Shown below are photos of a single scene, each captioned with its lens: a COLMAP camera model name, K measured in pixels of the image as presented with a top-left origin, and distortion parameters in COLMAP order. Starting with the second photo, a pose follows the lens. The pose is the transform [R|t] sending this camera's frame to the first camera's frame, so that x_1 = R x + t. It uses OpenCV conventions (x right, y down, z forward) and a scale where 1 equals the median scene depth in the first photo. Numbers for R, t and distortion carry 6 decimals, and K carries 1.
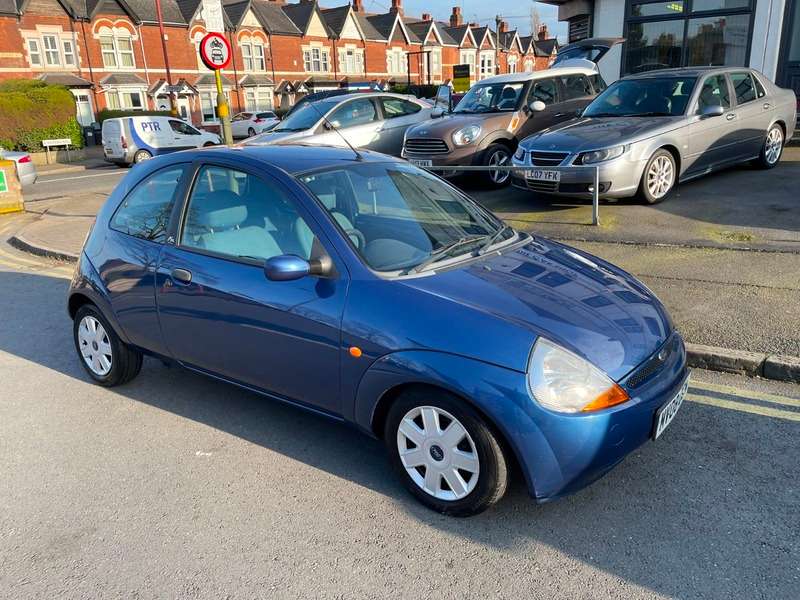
lens RADIAL K [[601.9, 0, 403.9], [0, 601.9, 298.9], [0, 0, 1]] dist [0.090884, -0.123170]
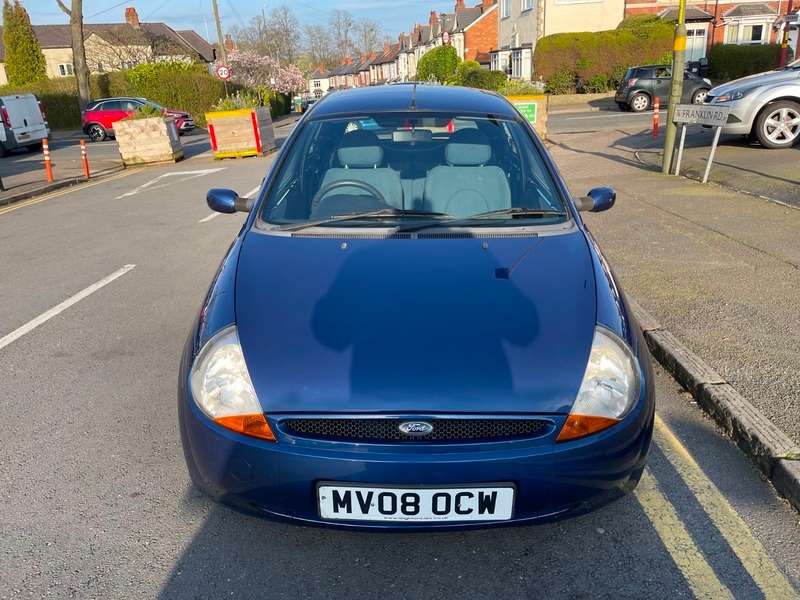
lens RADIAL K [[601.9, 0, 402.1], [0, 601.9, 300.3], [0, 0, 1]] dist [0.090884, -0.123170]
pose [[0.576640, 0.297160, -0.761040, 0.262086], [-0.221585, 0.953477, 0.204406, -0.051932], [0.786376, 0.050766, 0.615659, 0.170612]]
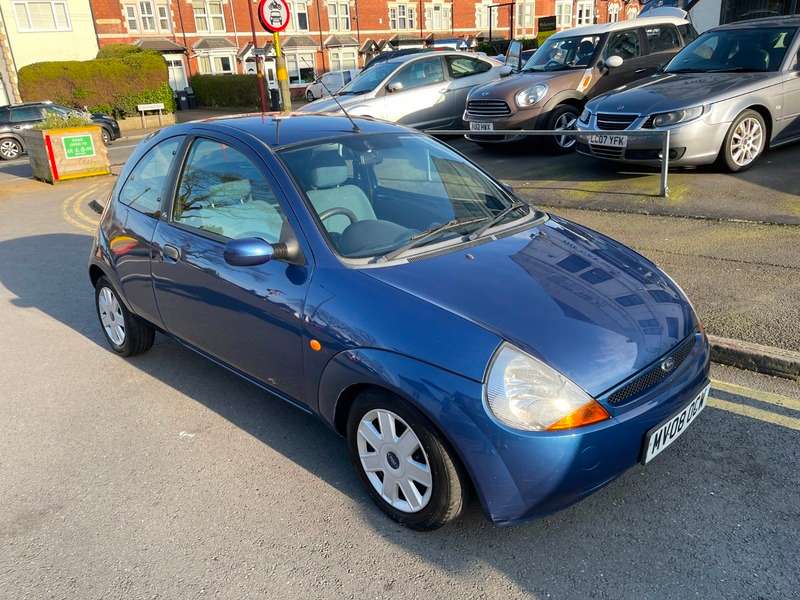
lens RADIAL K [[601.9, 0, 395.5], [0, 601.9, 300.1], [0, 0, 1]] dist [0.090884, -0.123170]
pose [[0.987766, 0.036263, -0.151665, 0.051640], [-0.026655, 0.997535, 0.064916, -0.012893], [0.153645, -0.060080, 0.986298, 0.030461]]
